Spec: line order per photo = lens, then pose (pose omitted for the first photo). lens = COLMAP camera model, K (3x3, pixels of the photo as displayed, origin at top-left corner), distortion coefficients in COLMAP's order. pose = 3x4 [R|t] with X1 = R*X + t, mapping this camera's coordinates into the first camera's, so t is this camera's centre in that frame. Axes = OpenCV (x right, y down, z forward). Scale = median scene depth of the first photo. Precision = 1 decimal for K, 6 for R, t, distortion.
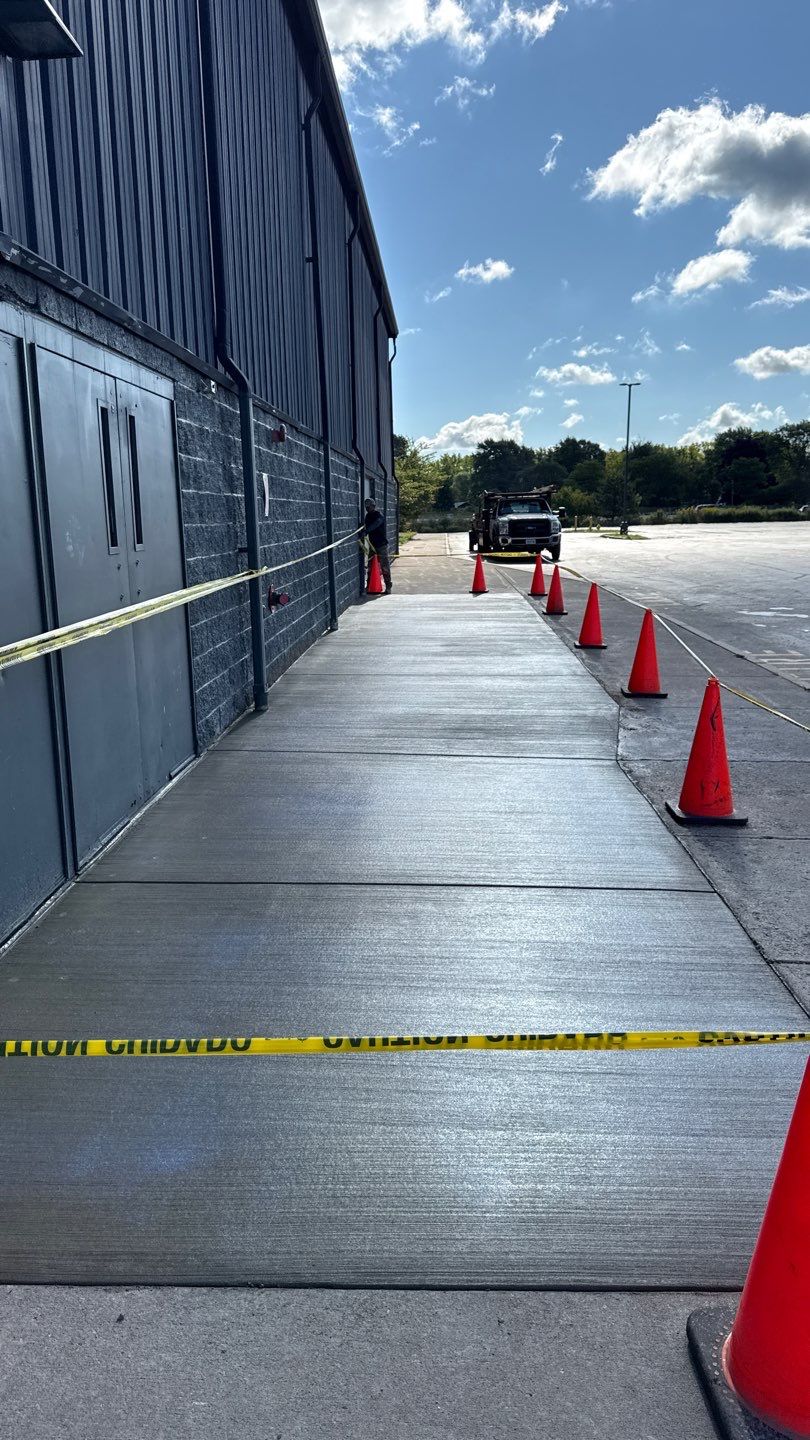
lens RADIAL K [[1078.0, 0, 404.9], [0, 1078.0, 710.0], [0, 0, 1]] dist [0.051465, -0.067221]
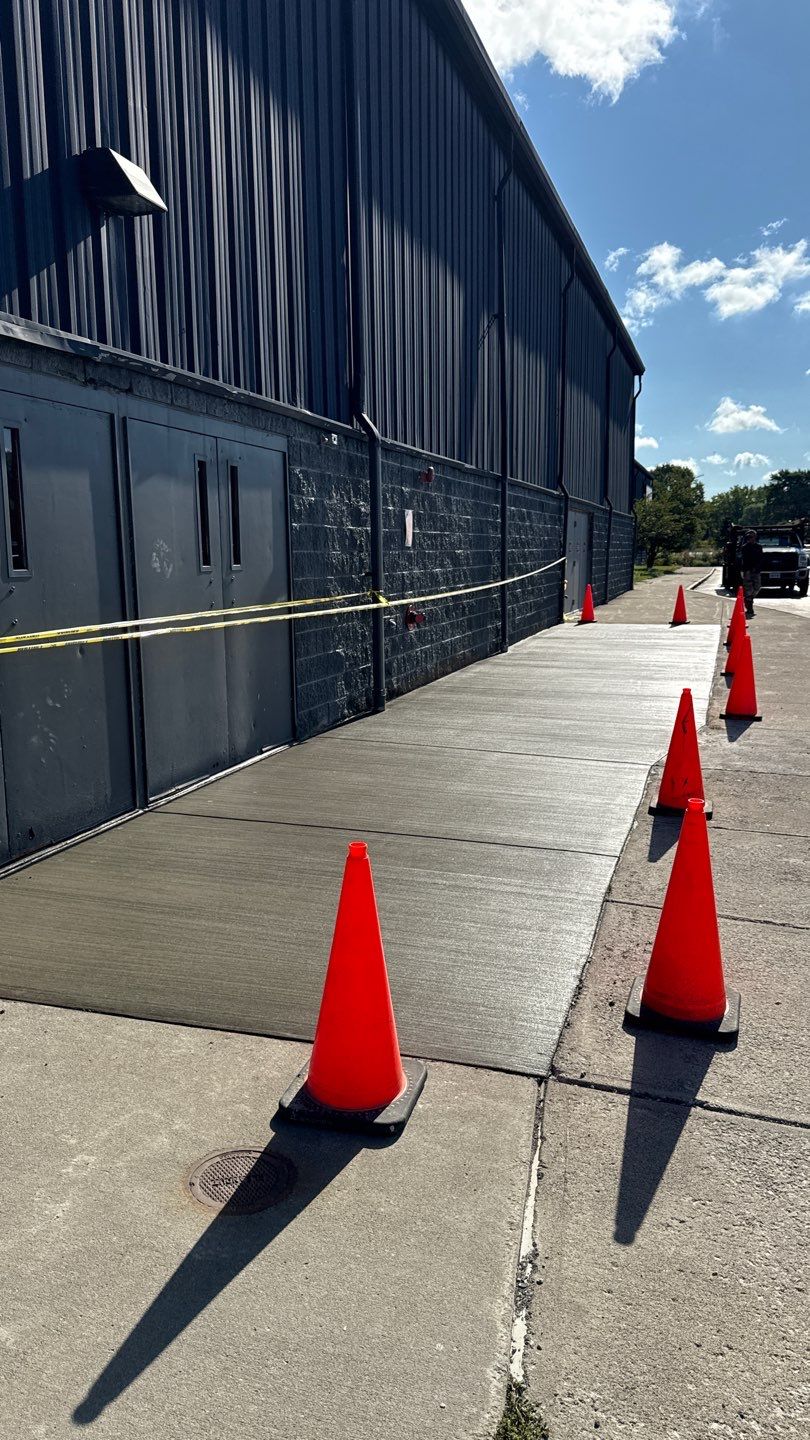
lens RADIAL K [[1078.0, 0, 410.2], [0, 1078.0, 722.6], [0, 0, 1]] dist [0.051465, -0.067221]
pose [[0.966476, 0.051752, -0.251487, 0.090572], [-0.056236, 0.998360, -0.010671, 0.011215], [0.250523, 0.024456, 0.967802, -0.058258]]
